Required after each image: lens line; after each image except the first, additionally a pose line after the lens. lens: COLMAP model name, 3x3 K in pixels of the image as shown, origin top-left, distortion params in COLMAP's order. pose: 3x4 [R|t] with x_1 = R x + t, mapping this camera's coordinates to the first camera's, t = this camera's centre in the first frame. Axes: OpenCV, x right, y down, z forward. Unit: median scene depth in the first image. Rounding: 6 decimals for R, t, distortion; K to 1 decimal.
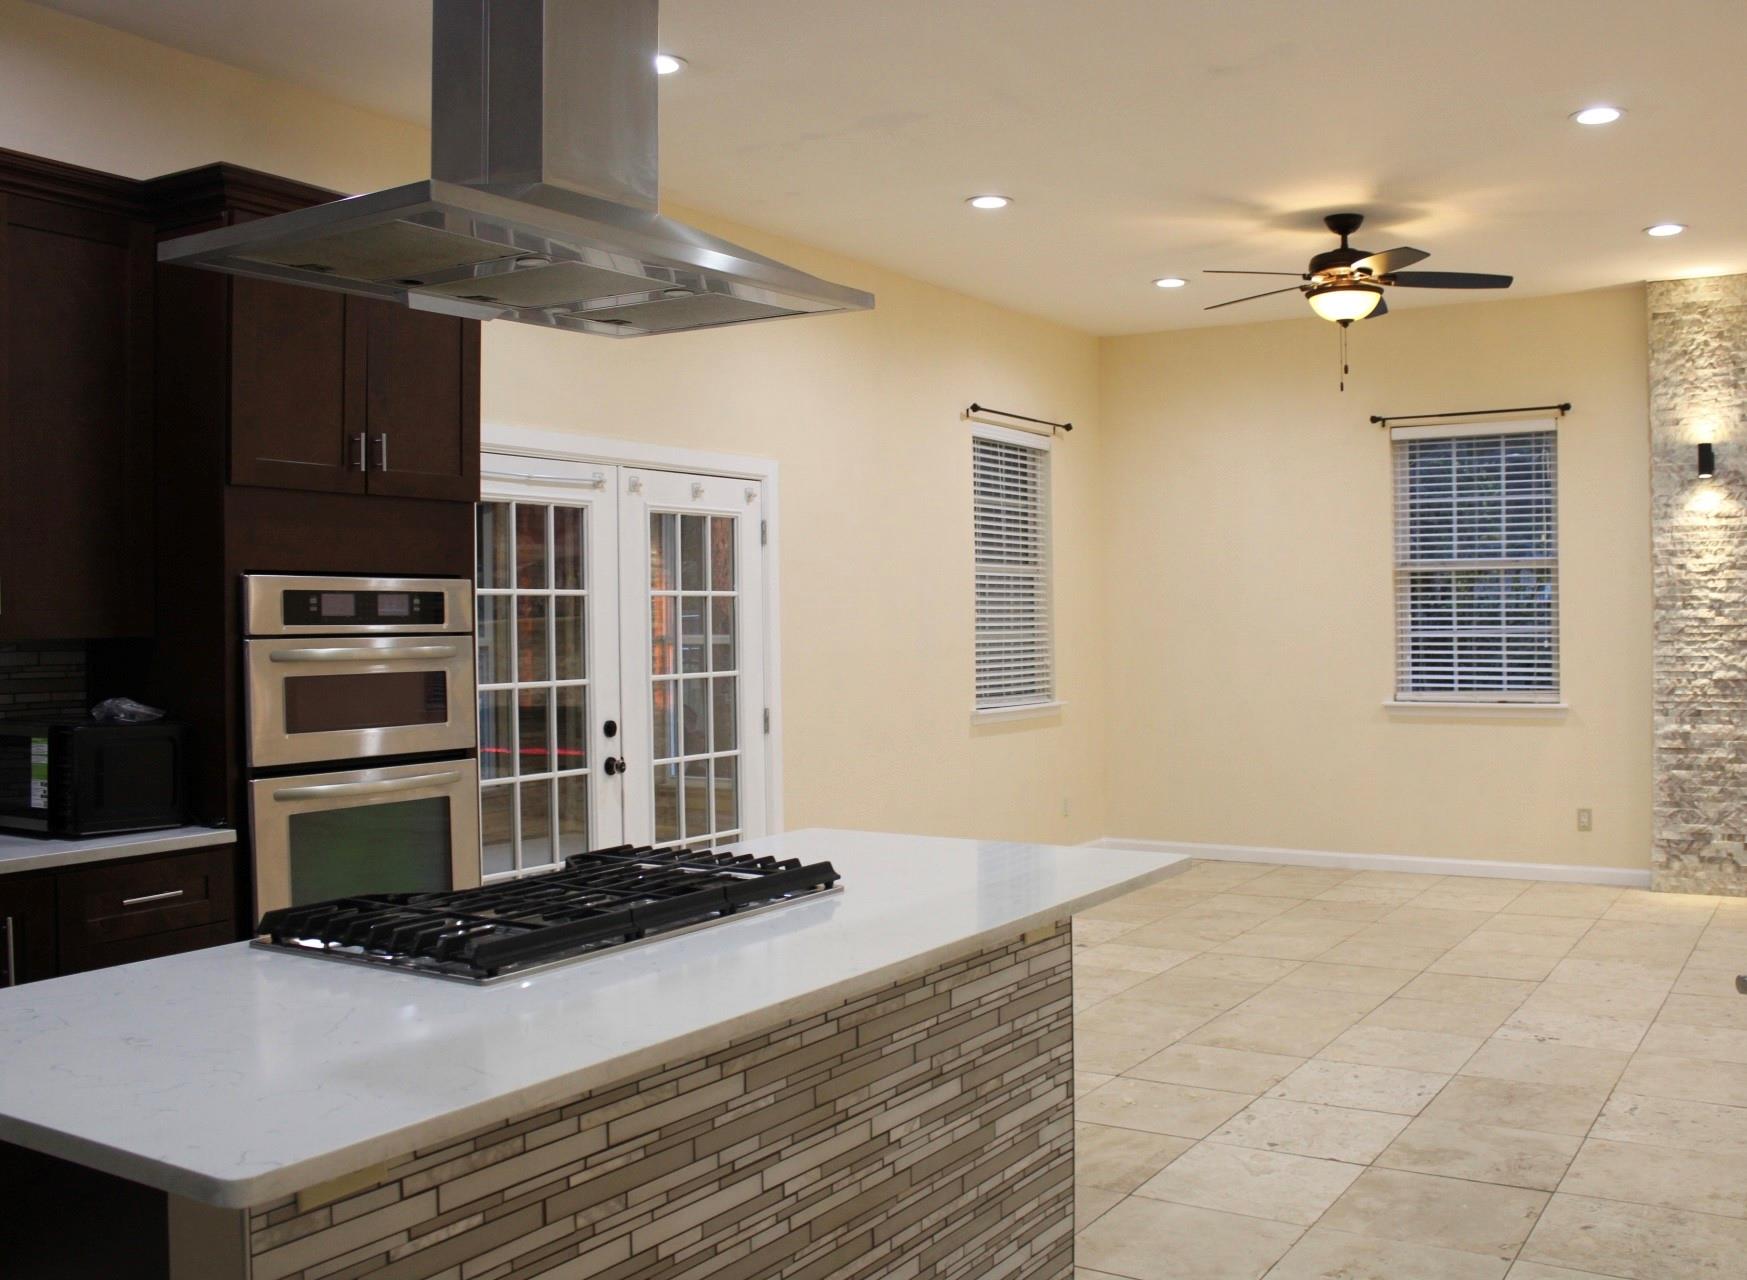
lens RADIAL K [[1627.2, 0, 952.8], [0, 1627.2, 625.6], [0, 0, 1]] dist [-0.095147, 0.000000]
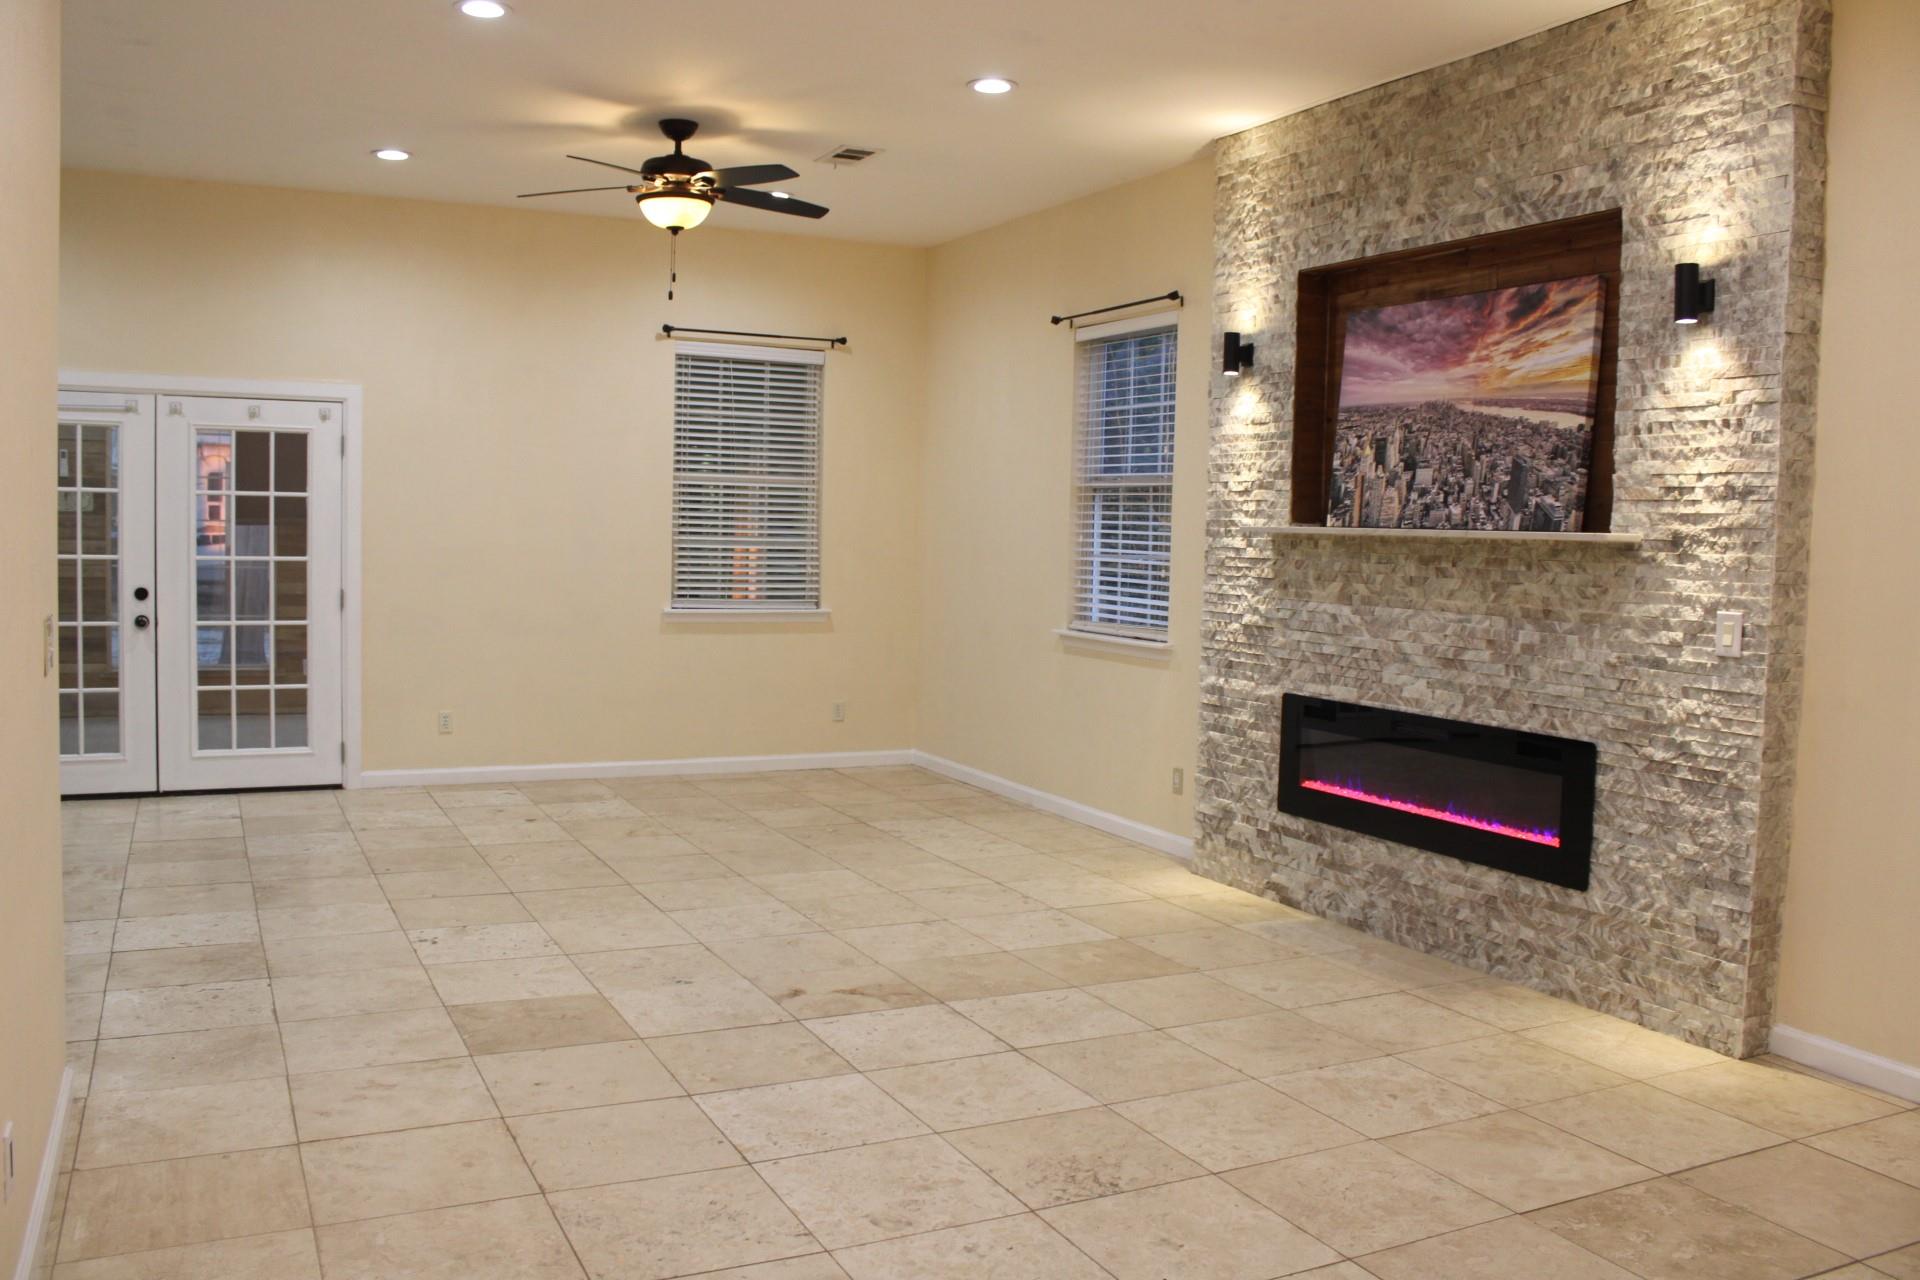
lens RADIAL K [[1587.6, 0, 954.6], [0, 1587.6, 626.4], [0, 0, 1]] dist [-0.160569, 0.132004]
pose [[0.834209, 0.066032, -0.547481, 0.797606], [-0.037229, 0.997284, 0.063556, -0.010914], [0.550191, -0.032637, 0.834401, 0.246721]]
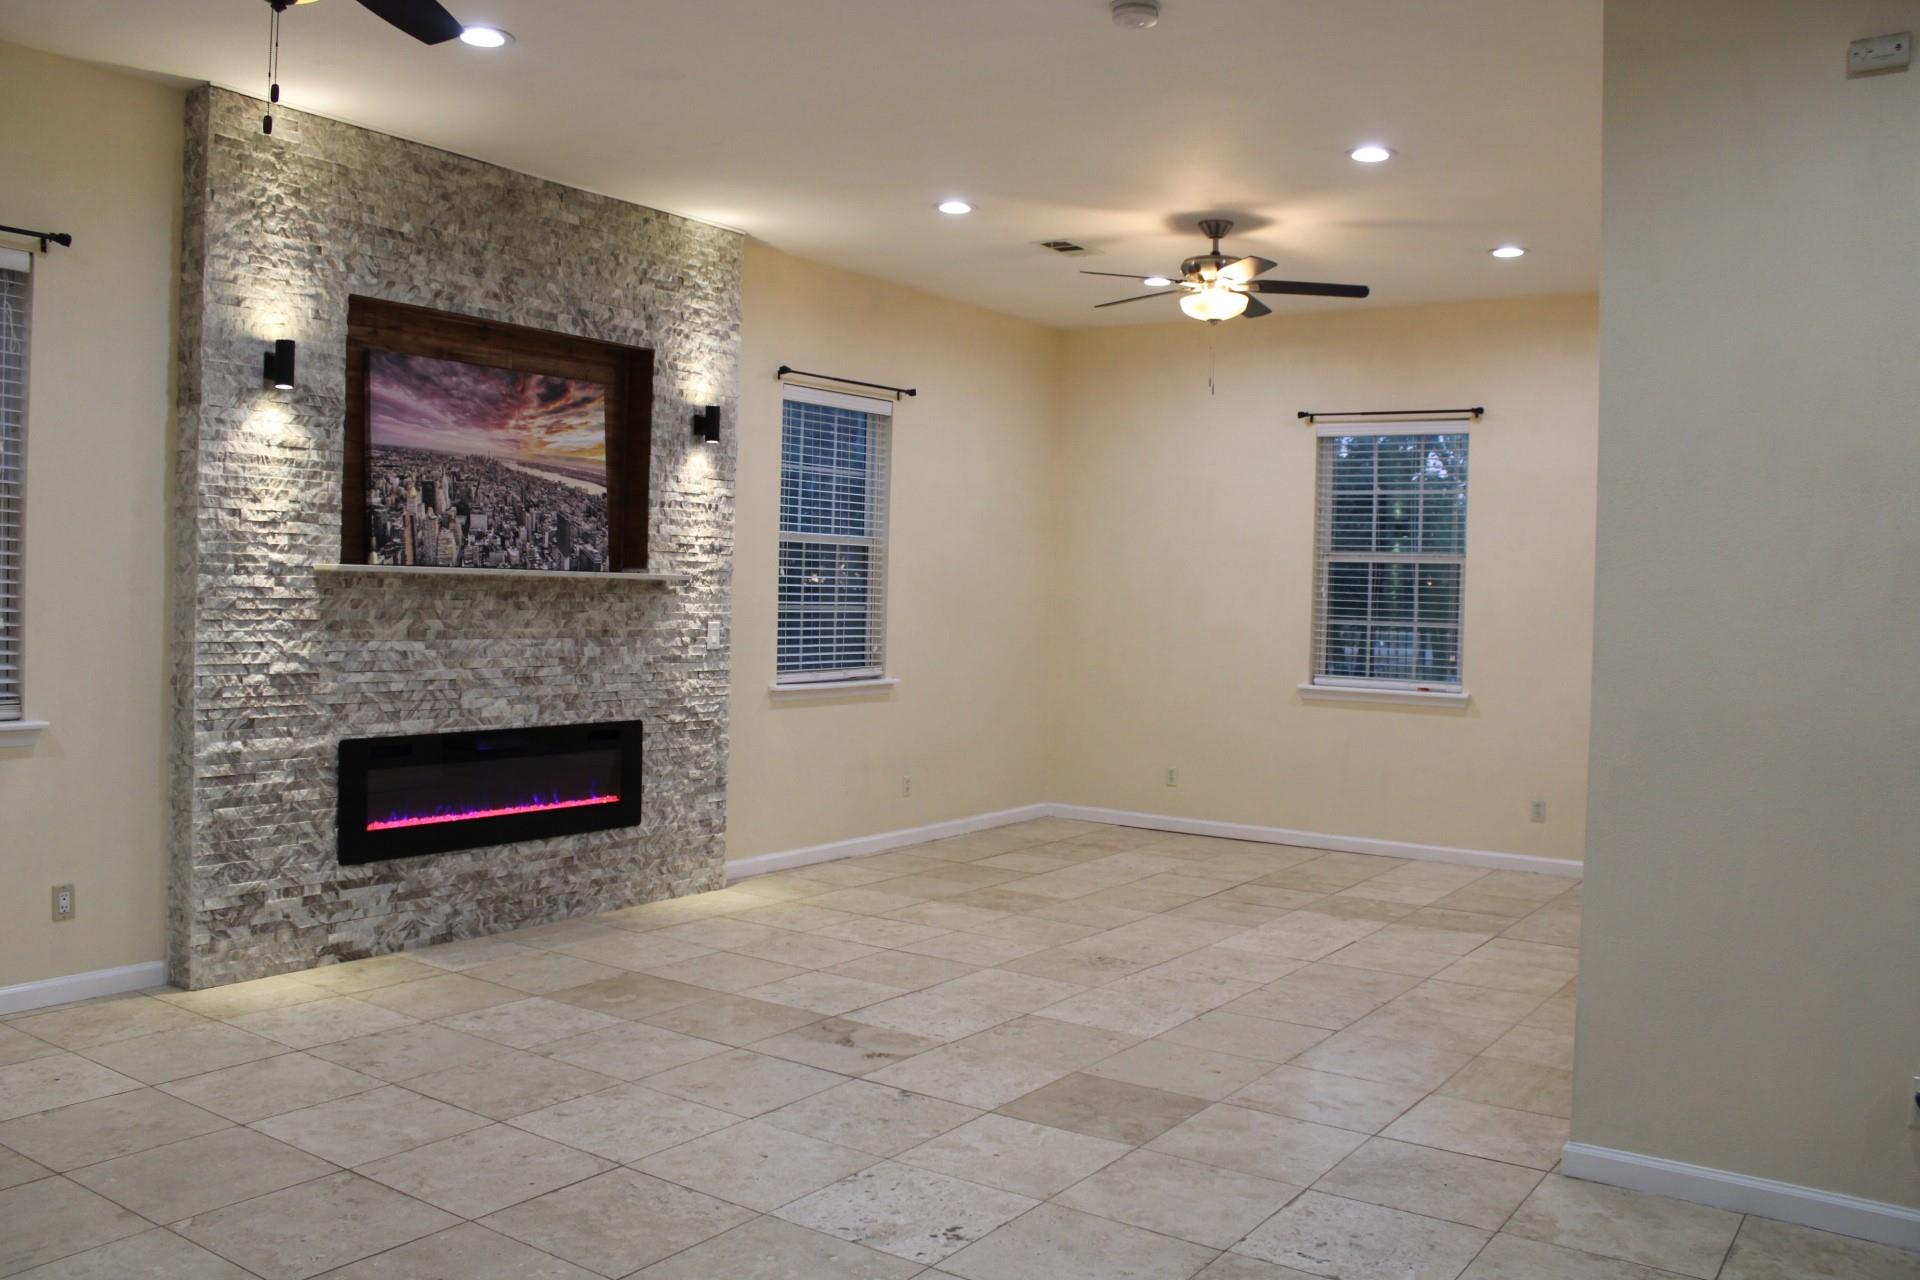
lens RADIAL K [[1587.6, 0, 944.1], [0, 1587.6, 629.8], [0, 0, 1]] dist [-0.160569, 0.132004]
pose [[0.084312, -0.010091, 0.996388, -0.183181], [-0.022159, 0.999682, 0.012000, -0.001062], [-0.996193, -0.023091, 0.084061, 0.644200]]
